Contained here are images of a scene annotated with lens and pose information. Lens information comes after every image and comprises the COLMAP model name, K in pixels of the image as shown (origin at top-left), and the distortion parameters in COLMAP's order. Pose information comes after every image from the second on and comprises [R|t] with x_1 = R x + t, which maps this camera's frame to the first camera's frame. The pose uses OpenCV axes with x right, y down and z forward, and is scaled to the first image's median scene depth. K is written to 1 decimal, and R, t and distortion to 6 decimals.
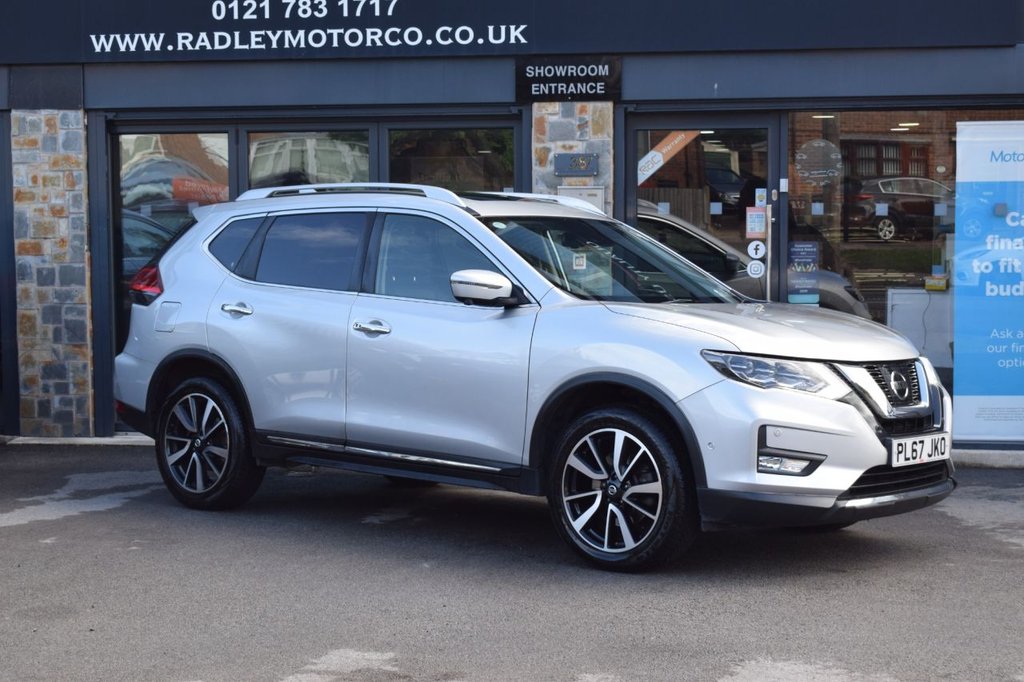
lens RADIAL K [[1692.9, 0, 508.9], [0, 1692.9, 344.6], [0, 0, 1]] dist [-0.007189, 0.054195]
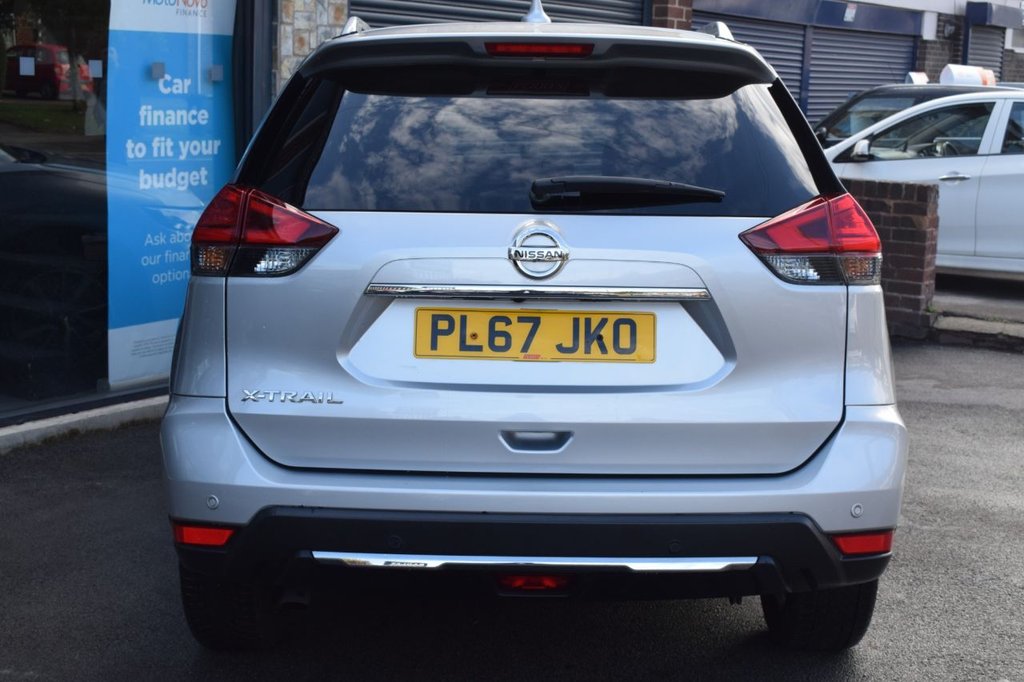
lens RADIAL K [[1516.9, 0, 510.3], [0, 1516.9, 339.8], [0, 0, 1]] dist [-0.009034, -0.030791]
pose [[0.438071, -0.133300, 0.889003, -0.237345], [0.039944, 0.990854, 0.128888, -0.041888], [-0.898053, -0.020952, 0.439389, 0.560580]]
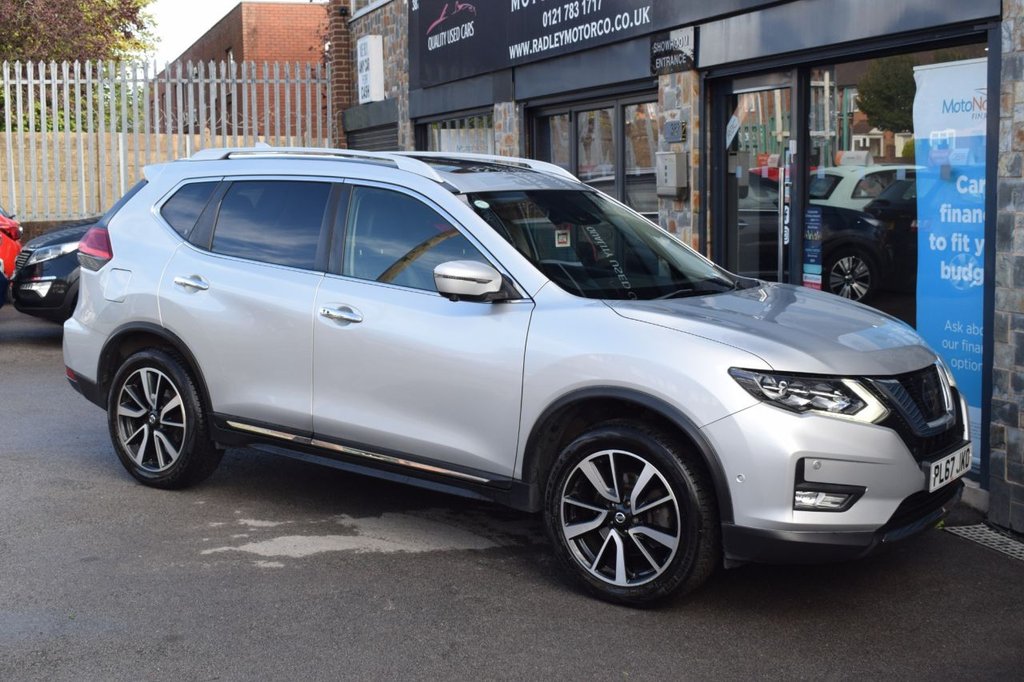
lens RADIAL K [[1300.5, 0, 512.0], [0, 1300.5, 340.5], [0, 0, 1]] dist [-0.044304, -0.009352]
pose [[0.477841, 0.108553, -0.871713, 0.723876], [-0.058550, 0.994064, 0.091694, -0.043648], [0.876493, 0.007224, 0.481361, 0.511875]]
